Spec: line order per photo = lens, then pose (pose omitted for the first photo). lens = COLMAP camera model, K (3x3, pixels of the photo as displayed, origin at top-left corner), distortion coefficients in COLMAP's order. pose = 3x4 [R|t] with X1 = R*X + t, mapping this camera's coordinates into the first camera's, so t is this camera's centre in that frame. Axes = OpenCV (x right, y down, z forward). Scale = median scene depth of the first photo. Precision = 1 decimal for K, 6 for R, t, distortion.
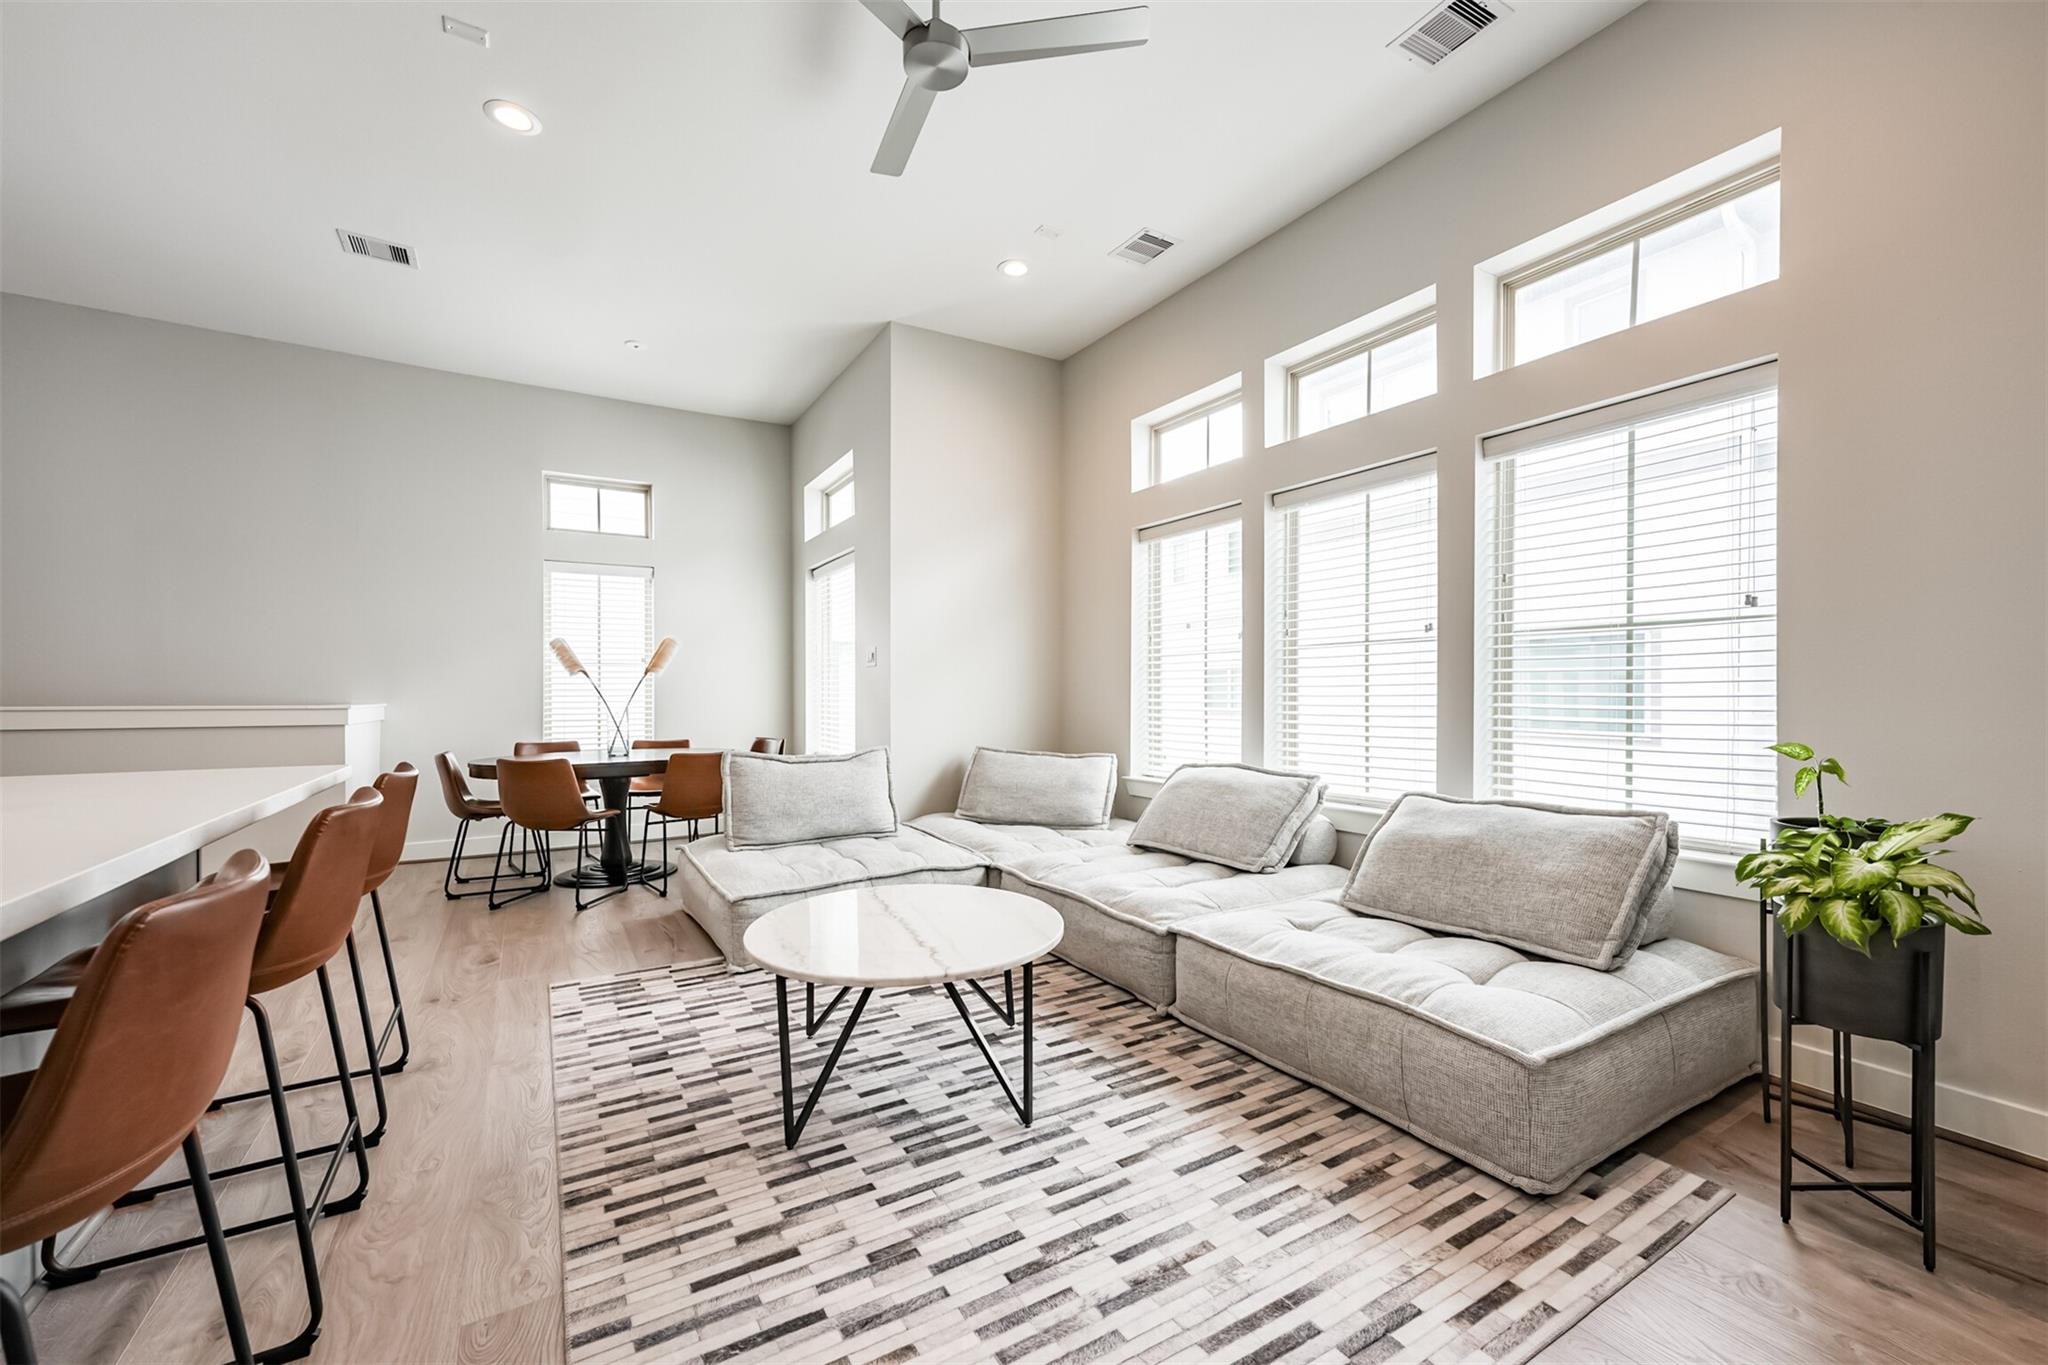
lens RADIAL K [[815.5, 0, 1019.2], [0, 815.5, 696.4], [0, 0, 1]] dist [0.003999, 0.000636]
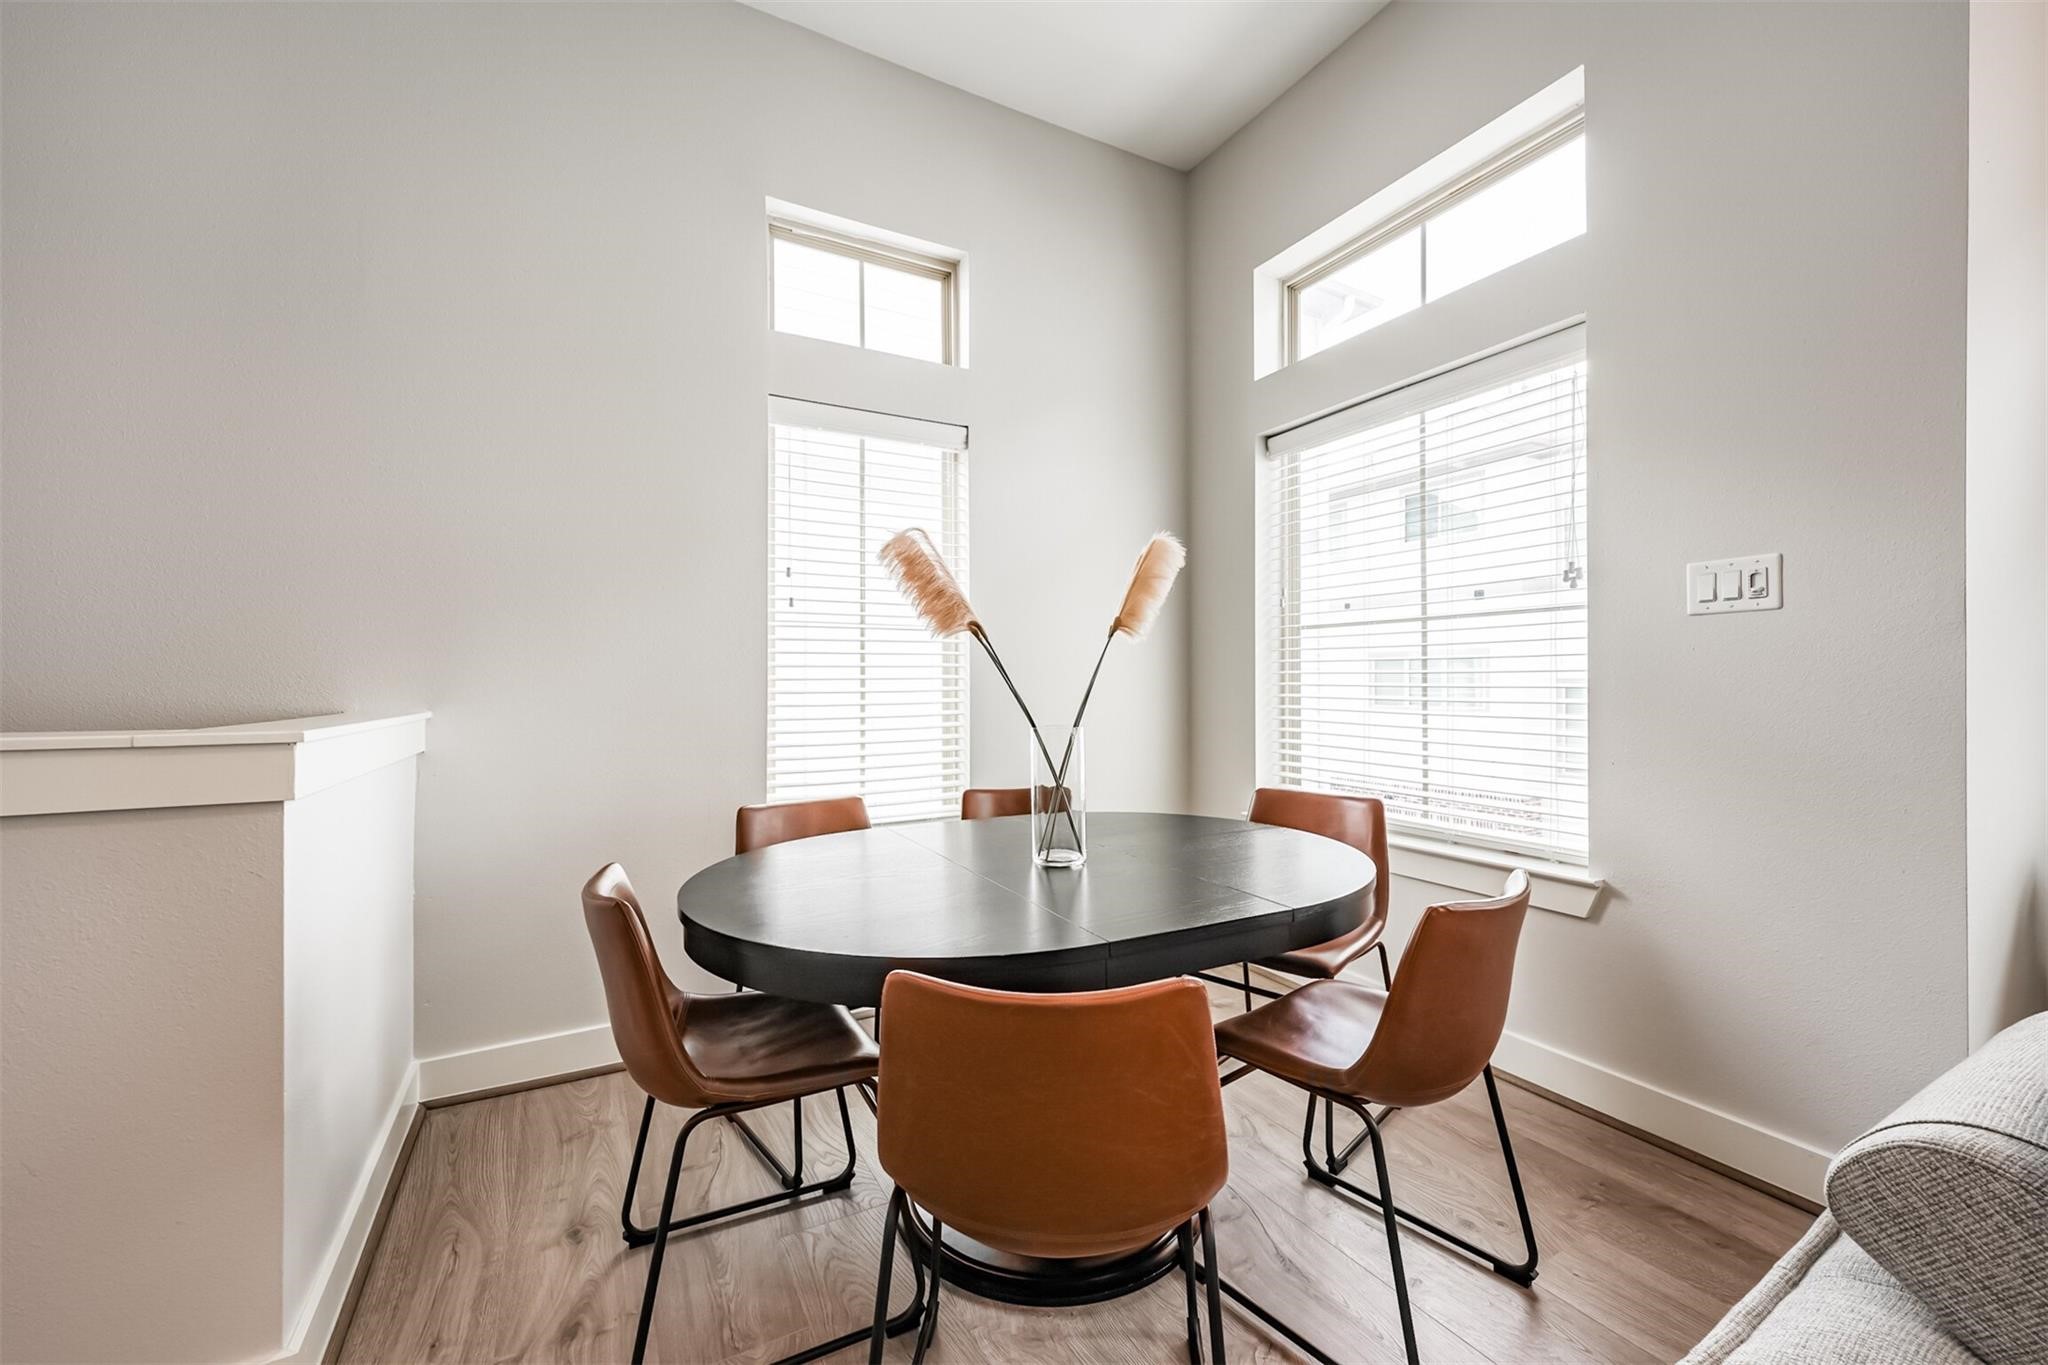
lens RADIAL K [[806.7, 0, 1020.6], [0, 806.7, 690.2], [0, 0, 1]] dist [0.004831, 0.000499]
pose [[0.999426, 0.002011, -0.033828, -1.037922], [-0.001912, 0.999994, 0.002948, -0.008111], [0.033833, -0.002882, 0.999423, 1.354676]]
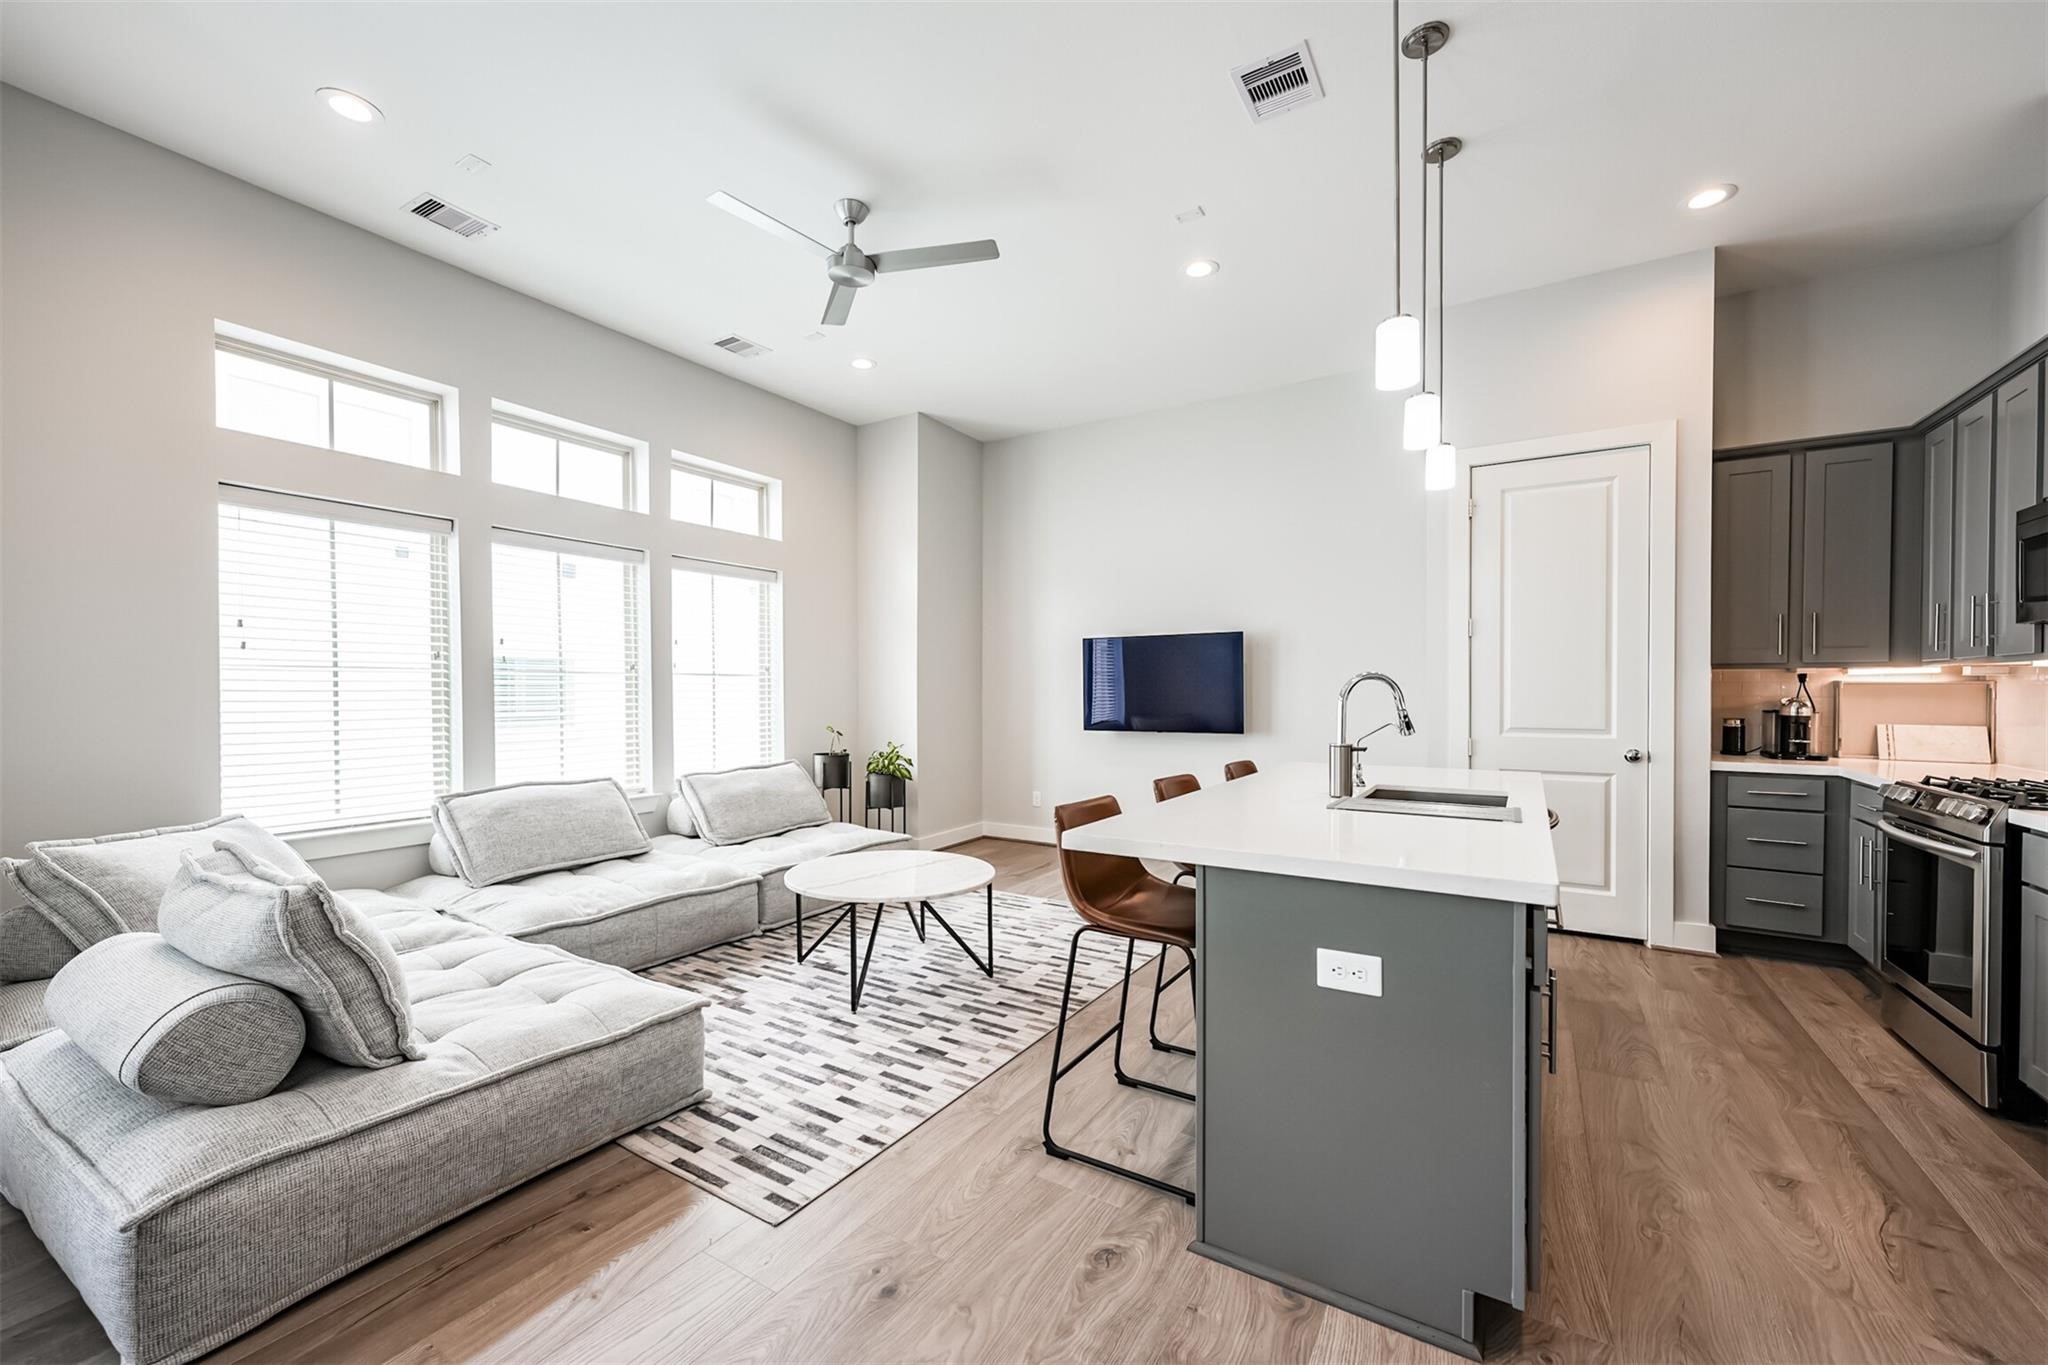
lens RADIAL K [[810.4, 0, 1019.4], [0, 810.4, 703.2], [0, 0, 1]] dist [0.005275, 0.000202]
pose [[-0.455980, -0.012722, 0.889899, -1.550533], [0.005049, 0.999845, 0.016881, -0.056693], [-0.889976, 0.012191, -0.455845, 1.448913]]
